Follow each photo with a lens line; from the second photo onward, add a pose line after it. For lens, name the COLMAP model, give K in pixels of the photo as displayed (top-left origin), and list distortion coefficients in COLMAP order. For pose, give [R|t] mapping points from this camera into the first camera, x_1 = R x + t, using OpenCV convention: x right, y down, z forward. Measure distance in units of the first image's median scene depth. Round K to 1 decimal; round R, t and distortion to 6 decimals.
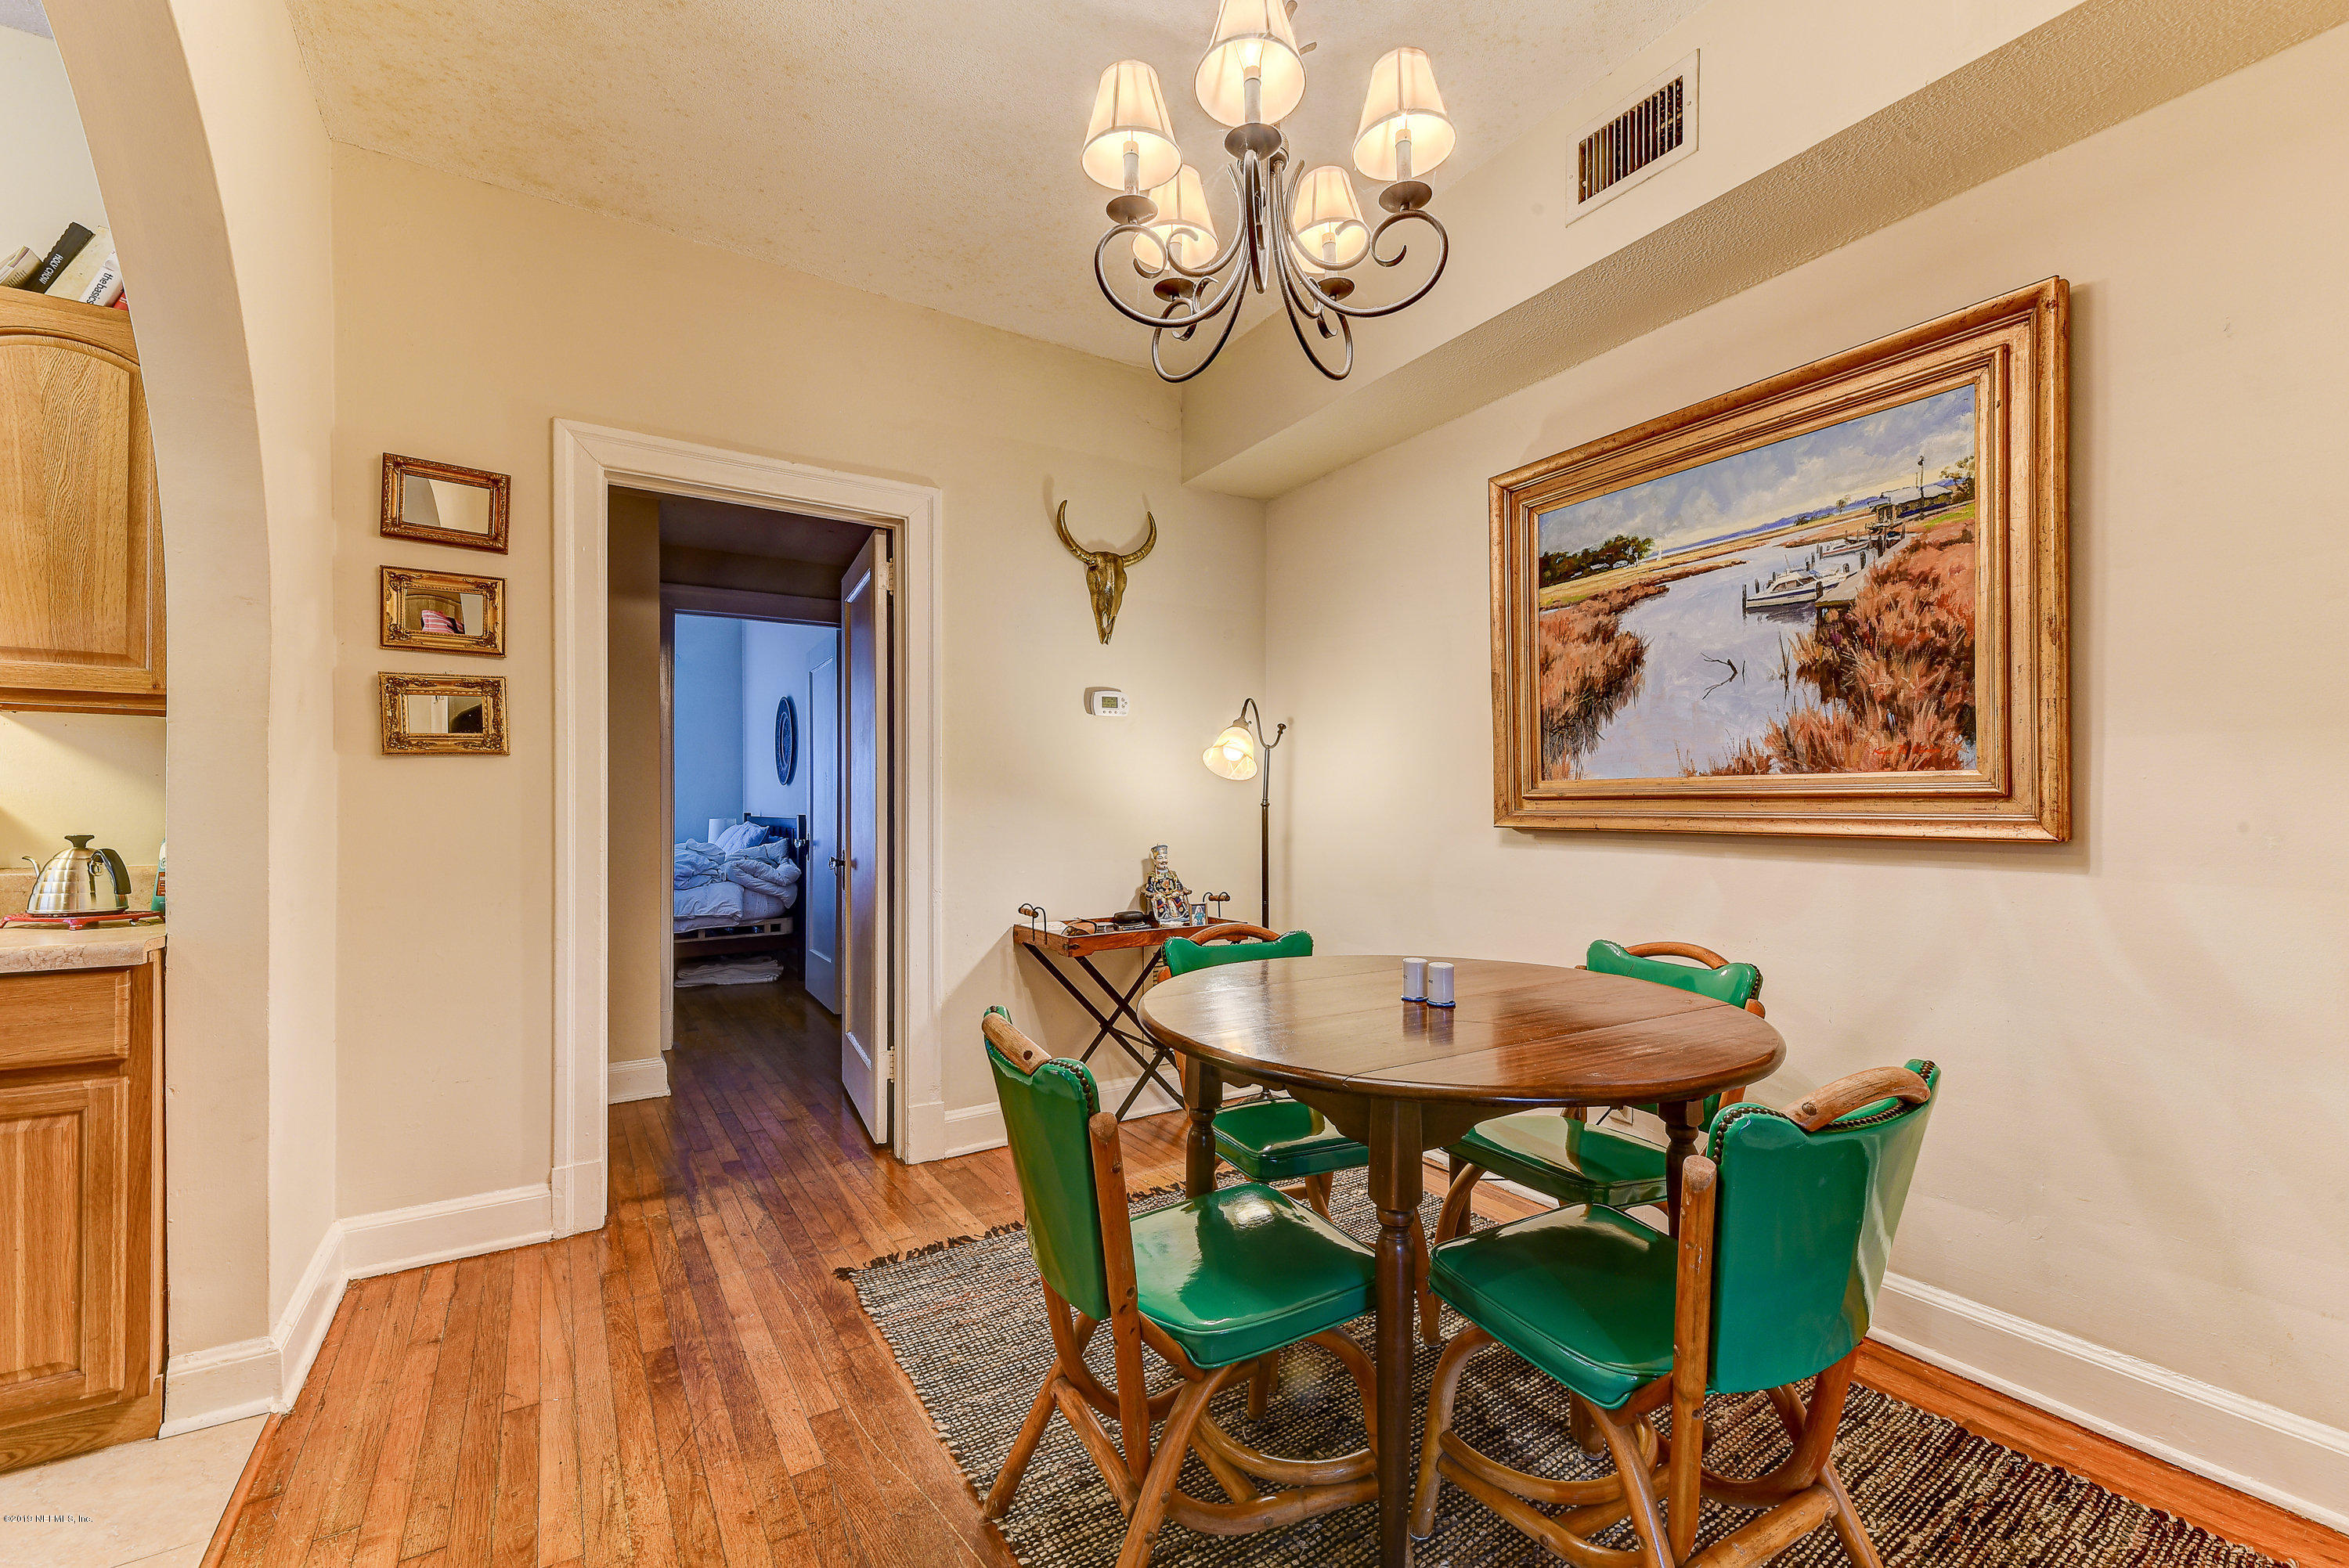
lens RADIAL K [[935.0, 0, 1154.4], [0, 935.0, 798.4], [0, 0, 1]] dist [0.011084, -0.002628]
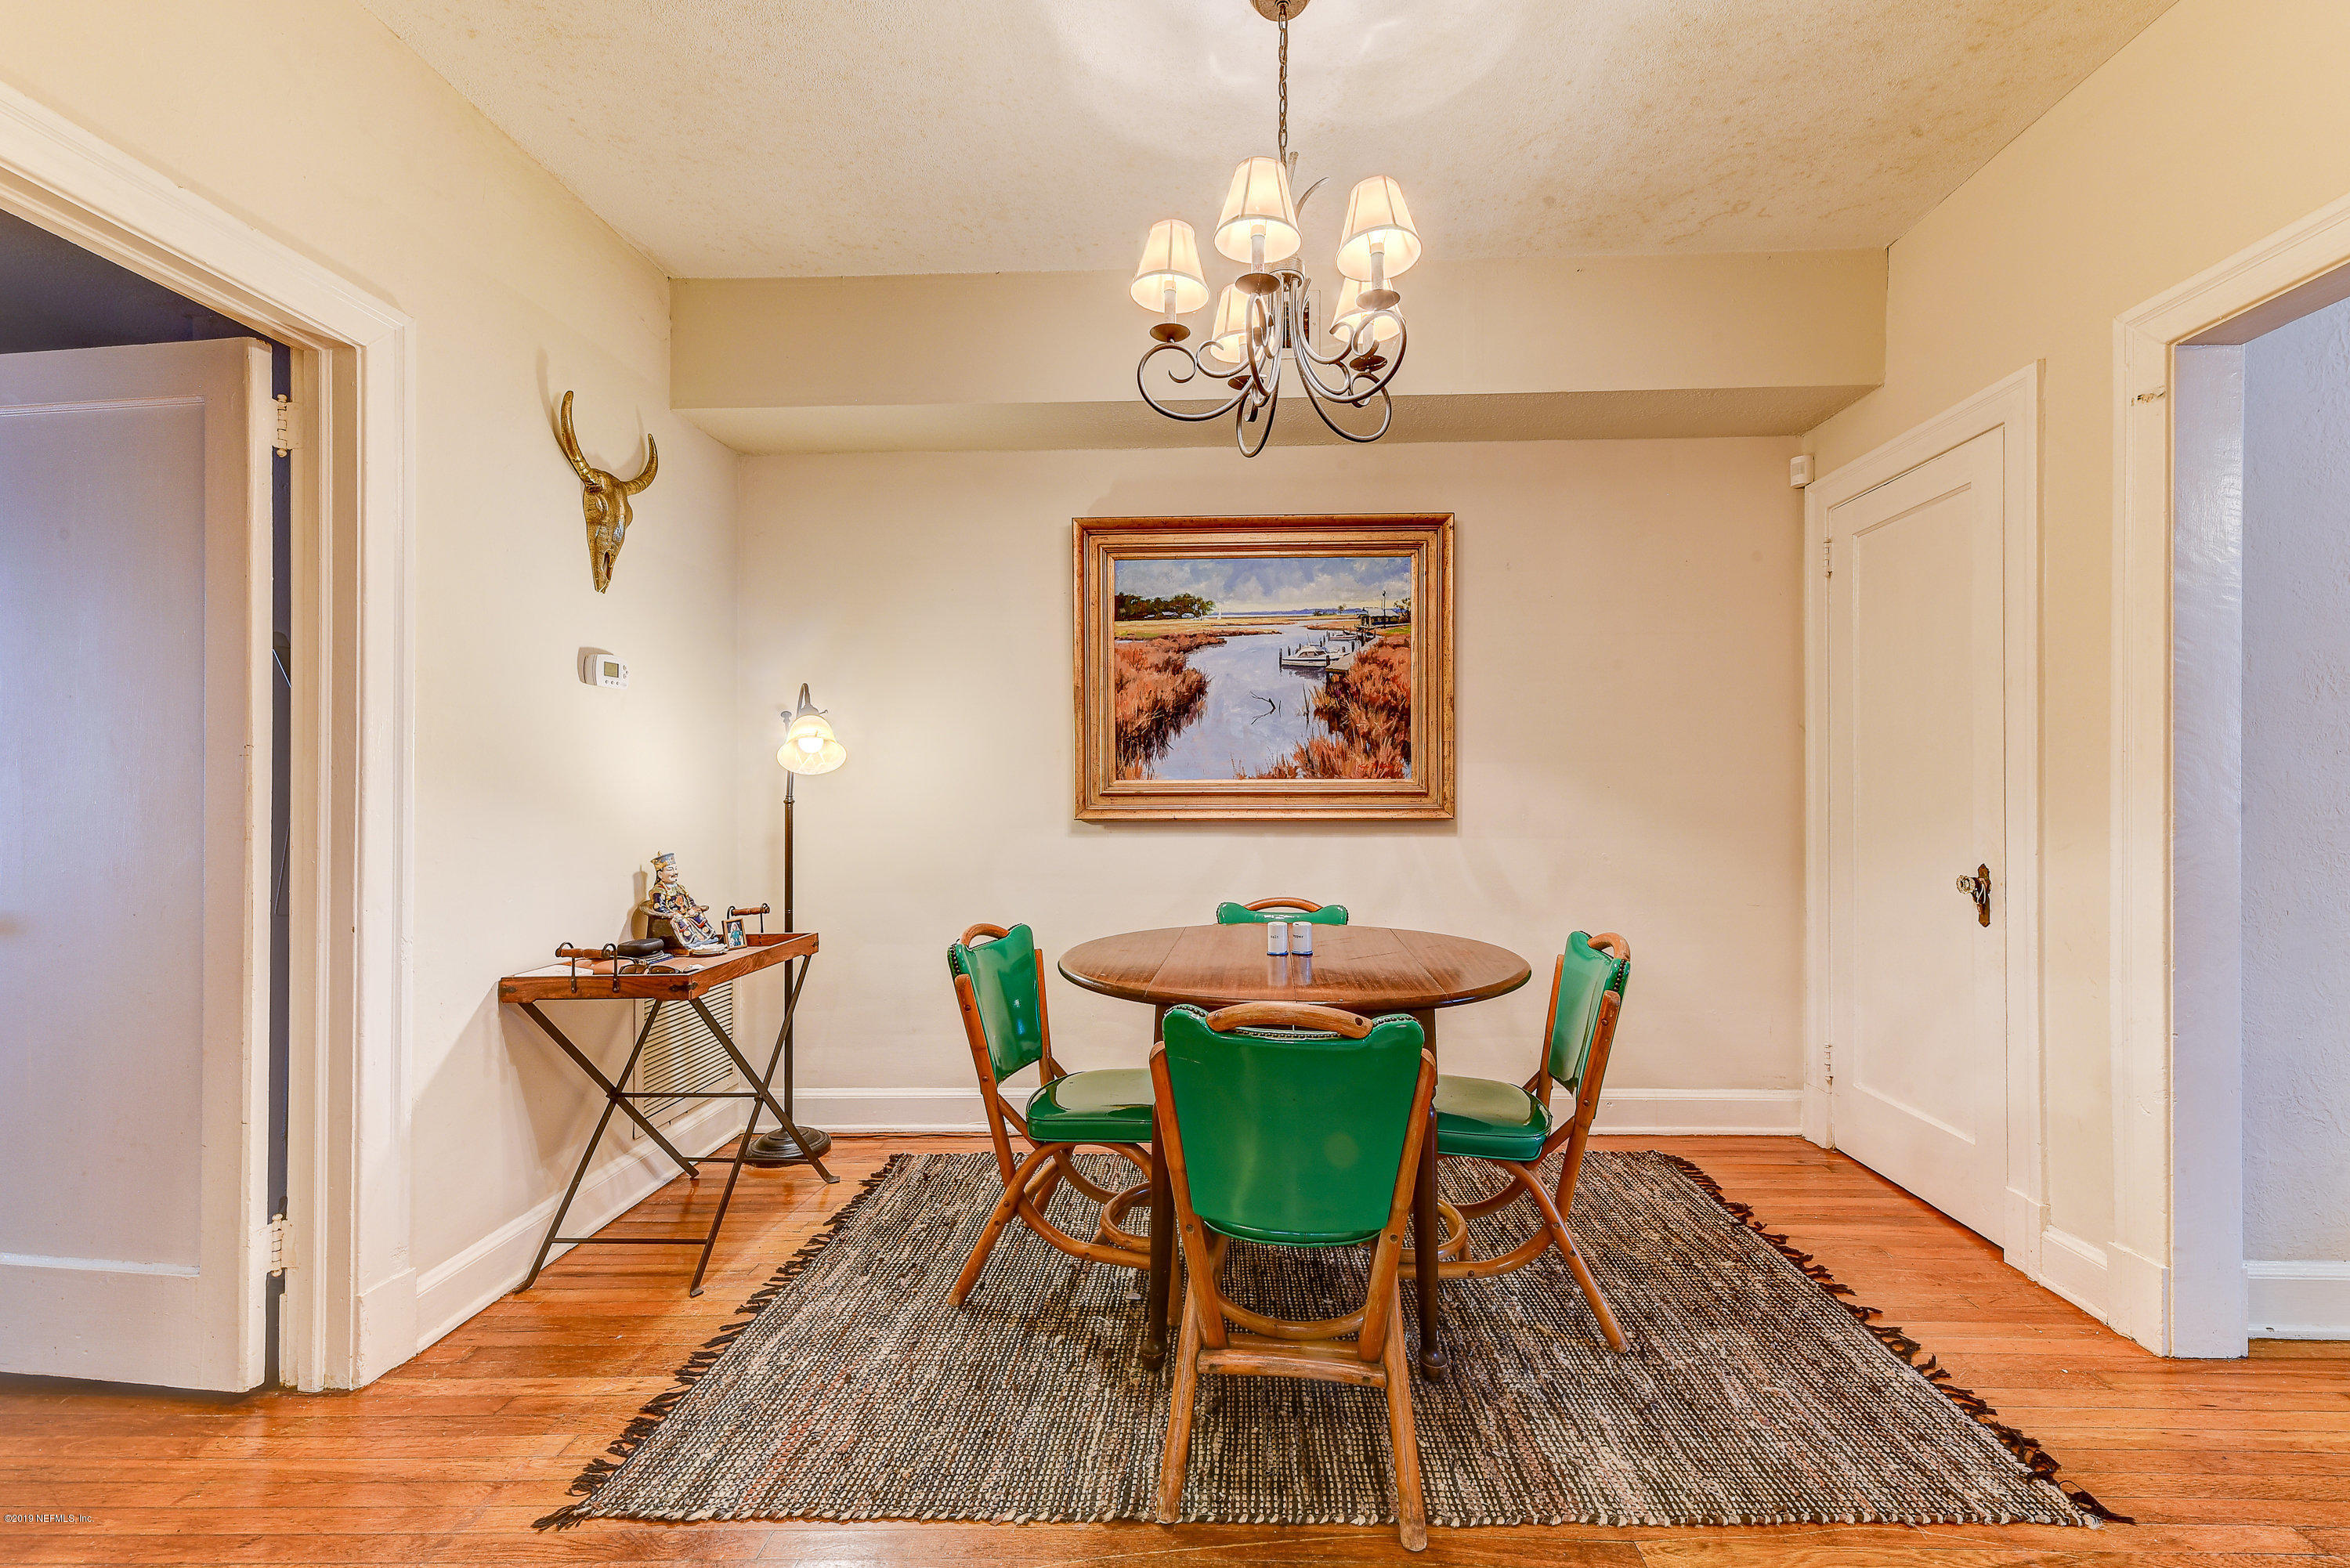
lens RADIAL K [[935.5, 0, 1218.9], [0, 935.5, 779.5], [0, 0, 1]] dist [0.011084, -0.002628]
pose [[0.581317, 0.011465, 0.813596, -0.586122], [-0.001237, 0.999912, -0.013206, -0.004963], [-0.813676, 0.006670, 0.581280, 0.228316]]
